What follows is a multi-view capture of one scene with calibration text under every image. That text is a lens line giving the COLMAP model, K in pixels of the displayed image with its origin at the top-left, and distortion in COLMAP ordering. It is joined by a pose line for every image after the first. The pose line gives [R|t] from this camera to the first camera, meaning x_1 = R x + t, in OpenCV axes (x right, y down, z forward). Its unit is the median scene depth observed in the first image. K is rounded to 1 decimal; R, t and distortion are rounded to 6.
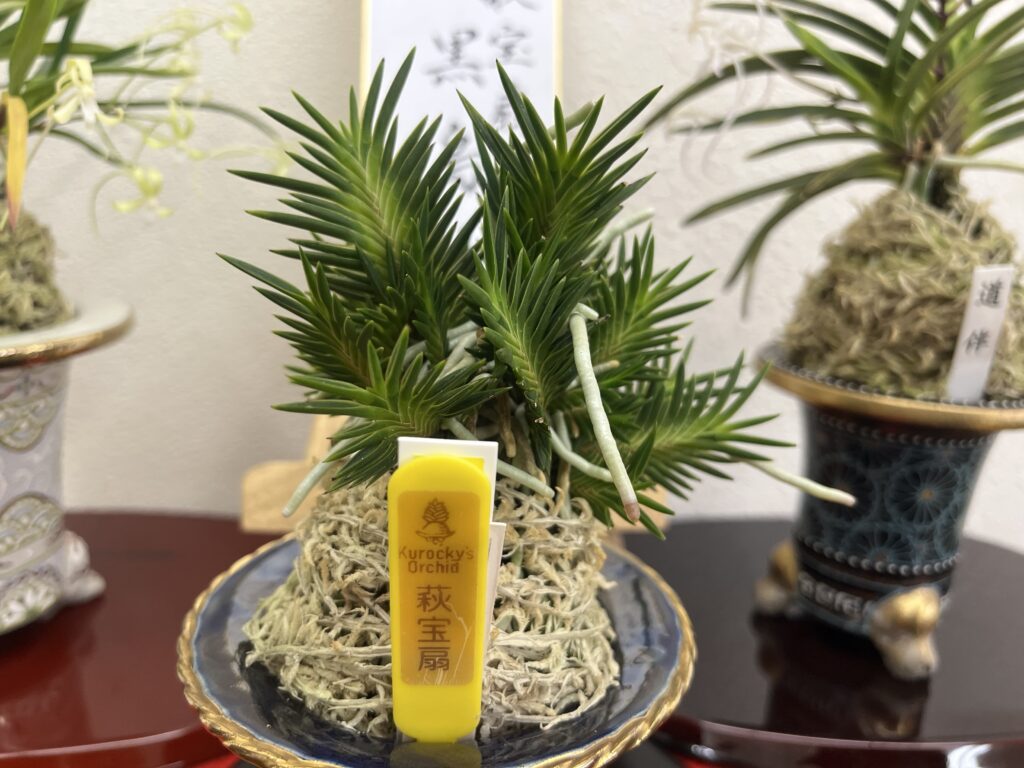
lens RADIAL K [[776.0, 0, 512.0], [0, 776.0, 384.0], [0, 0, 1]] dist [0.001186, -0.000557]
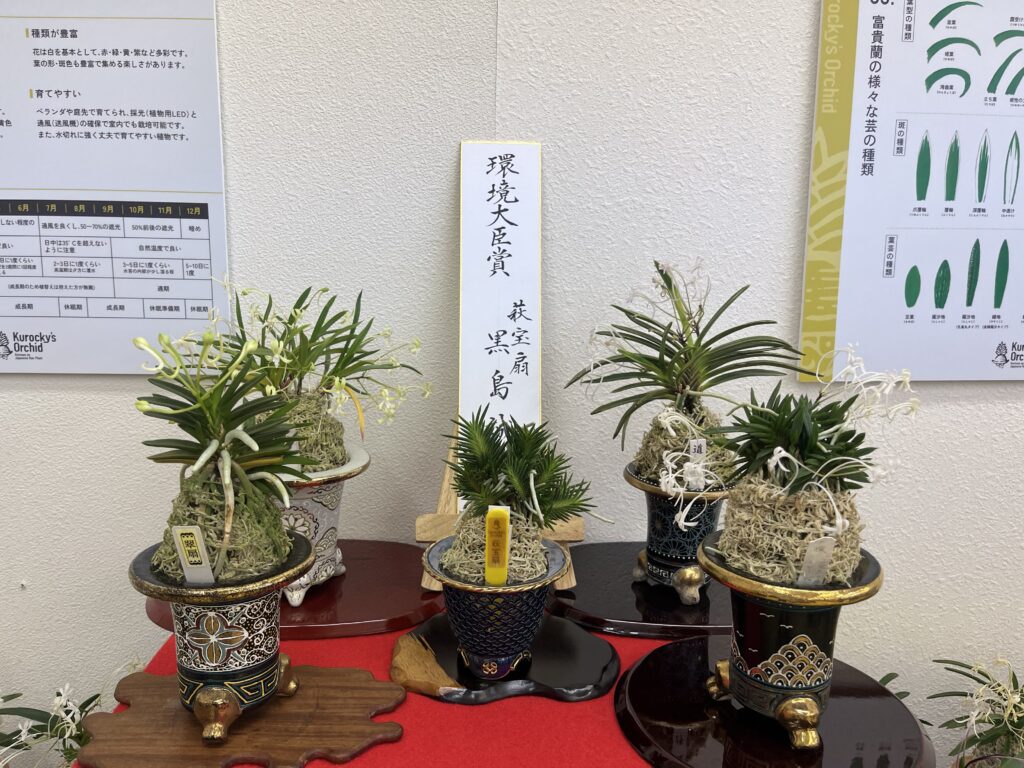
lens RADIAL K [[777.1, 0, 527.6], [0, 777.1, 384.5], [0, 0, 1]] dist [0.071281, -0.000002]
pose [[0.999661, -0.009481, -0.024242, 0.149426], [0.007671, 0.997251, -0.073700, -0.223745], [0.024875, 0.073489, 0.996986, -2.677034]]
